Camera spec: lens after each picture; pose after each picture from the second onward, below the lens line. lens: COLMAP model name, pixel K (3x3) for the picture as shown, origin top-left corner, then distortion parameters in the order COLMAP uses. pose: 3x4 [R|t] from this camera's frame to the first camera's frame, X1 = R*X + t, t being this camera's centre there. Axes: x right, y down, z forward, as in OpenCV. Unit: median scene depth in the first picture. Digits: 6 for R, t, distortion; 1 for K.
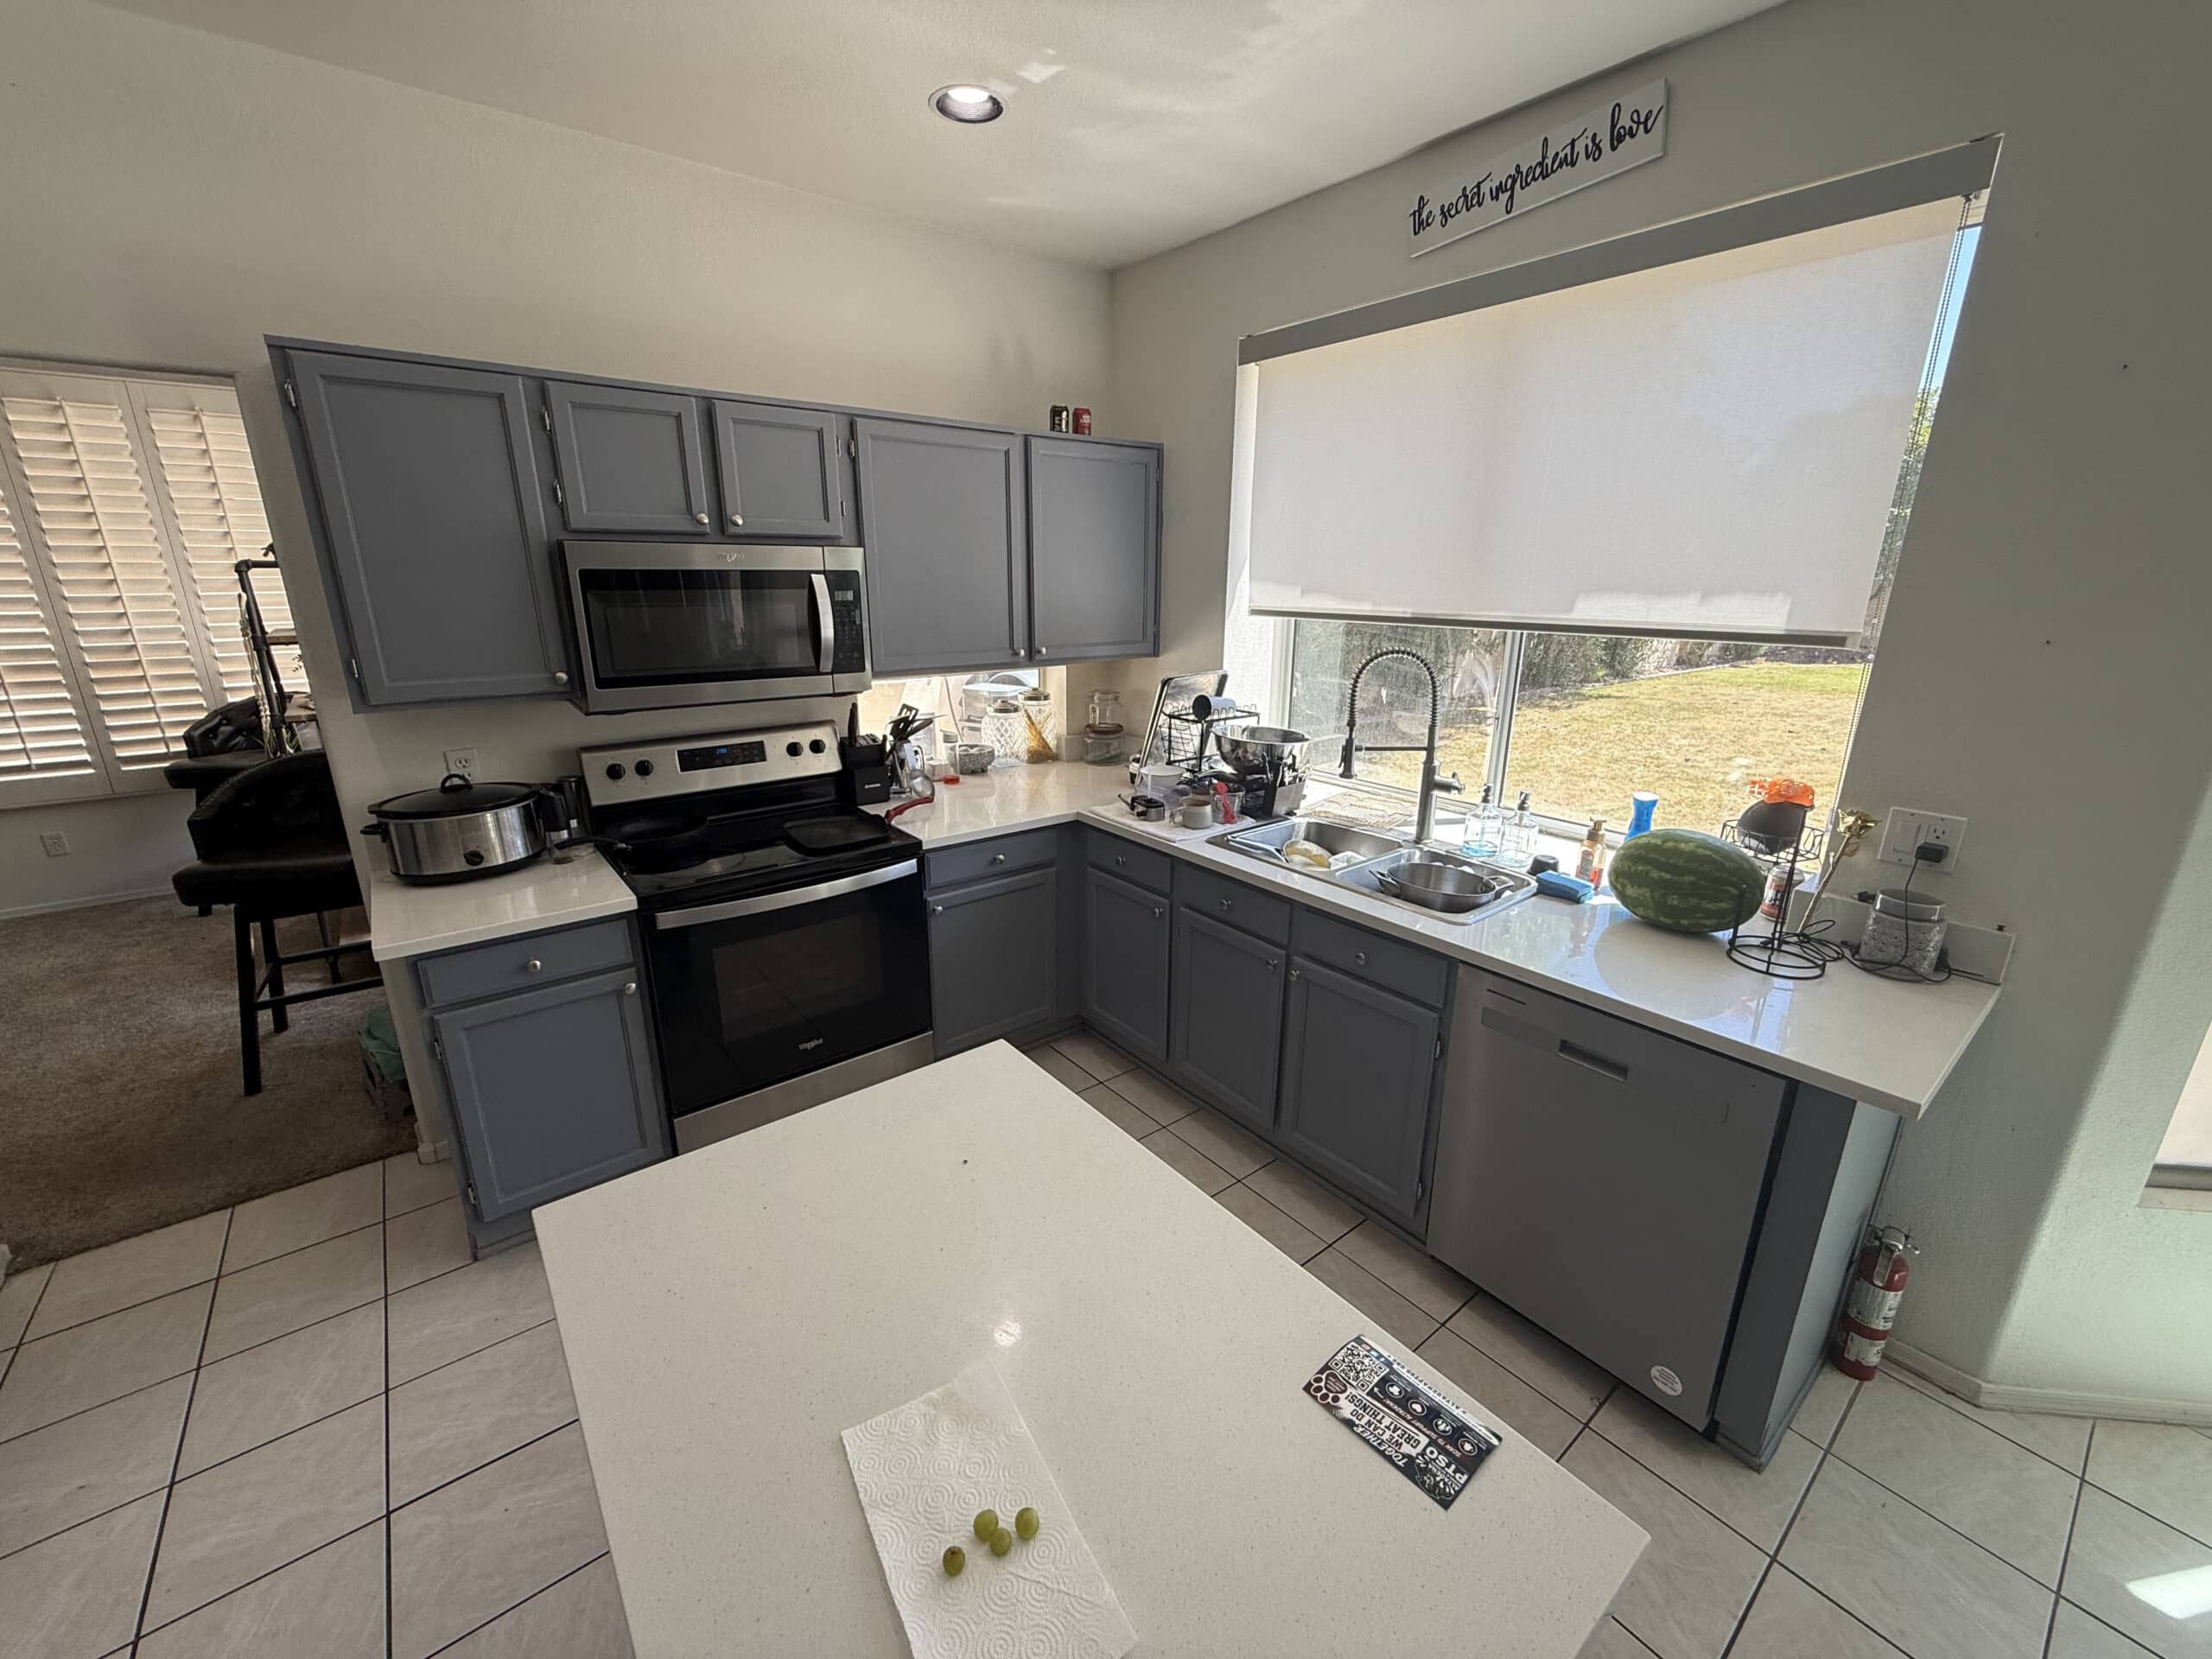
lens RADIAL K [[876.8, 0, 1098.3], [0, 876.8, 826.7], [0, 0, 1]] dist [-0.002987, 0.000292]
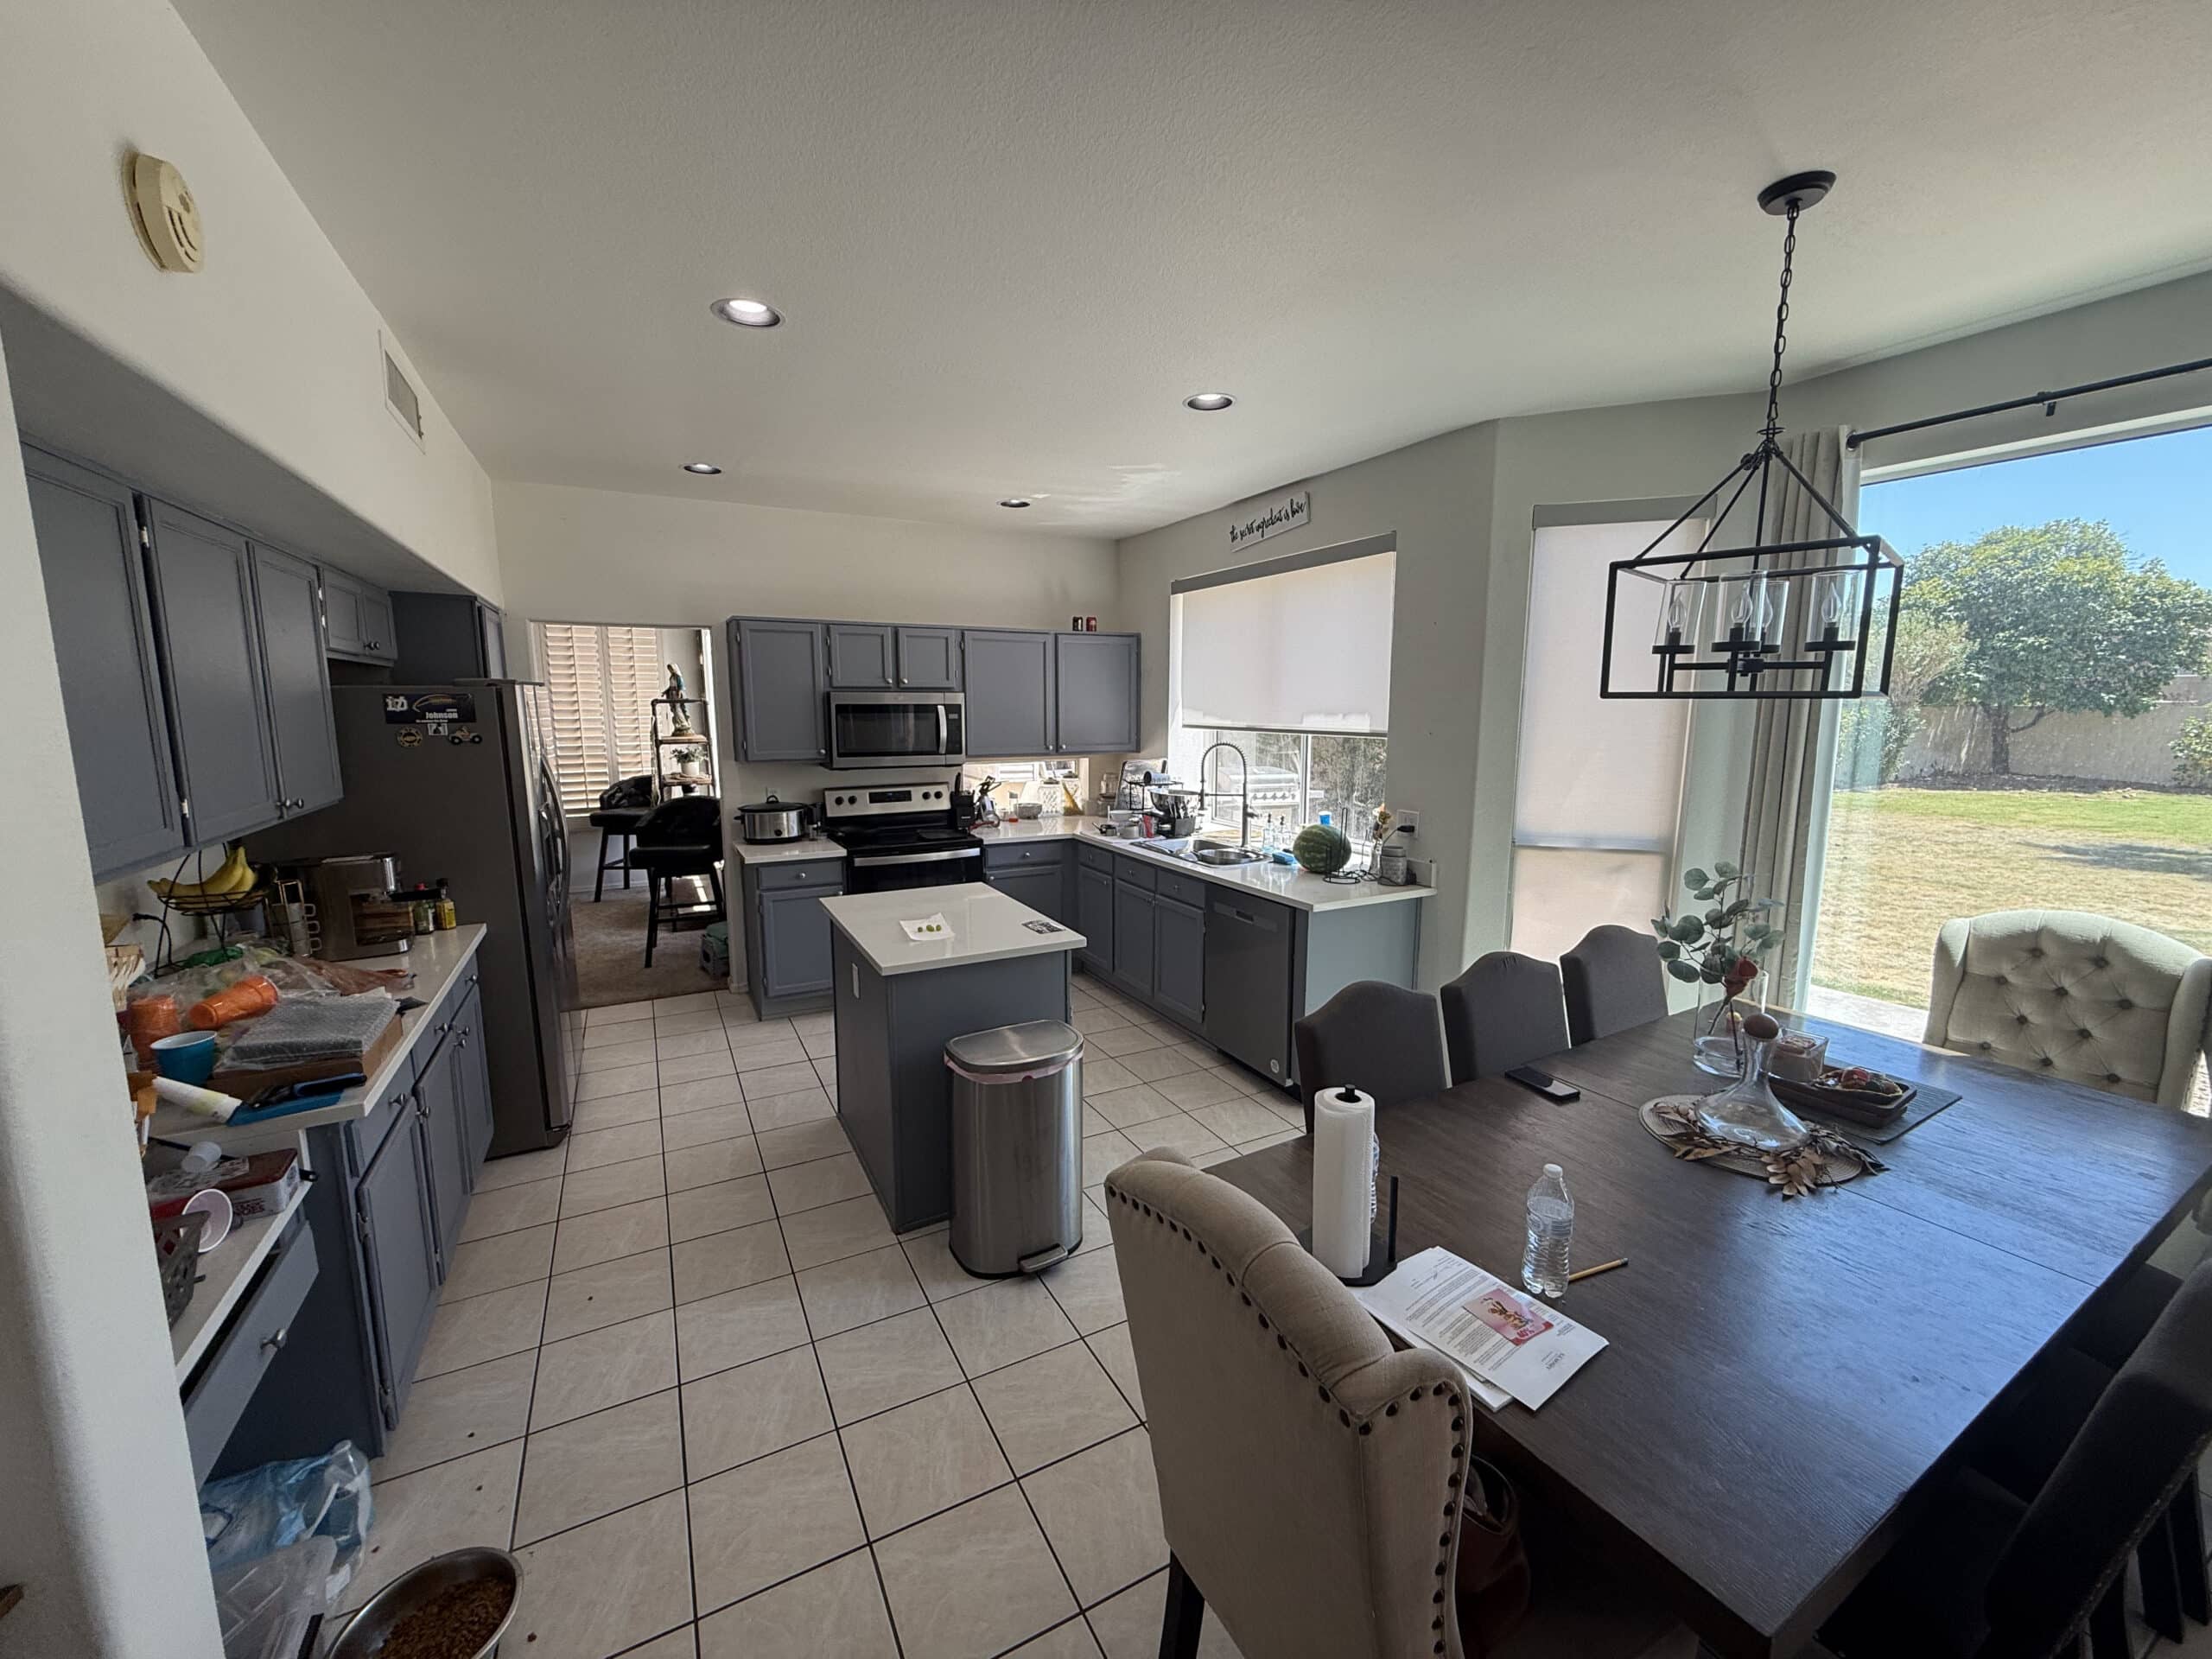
lens RADIAL K [[876.8, 0, 1109.9], [0, 876.8, 830.4], [0, 0, 1]] dist [-0.002987, 0.000292]
pose [[0.984939, 0.021719, -0.171535, 0.379334], [-0.045338, 0.989807, -0.135005, 0.229246], [0.166854, 0.140749, 0.975884, -0.791978]]
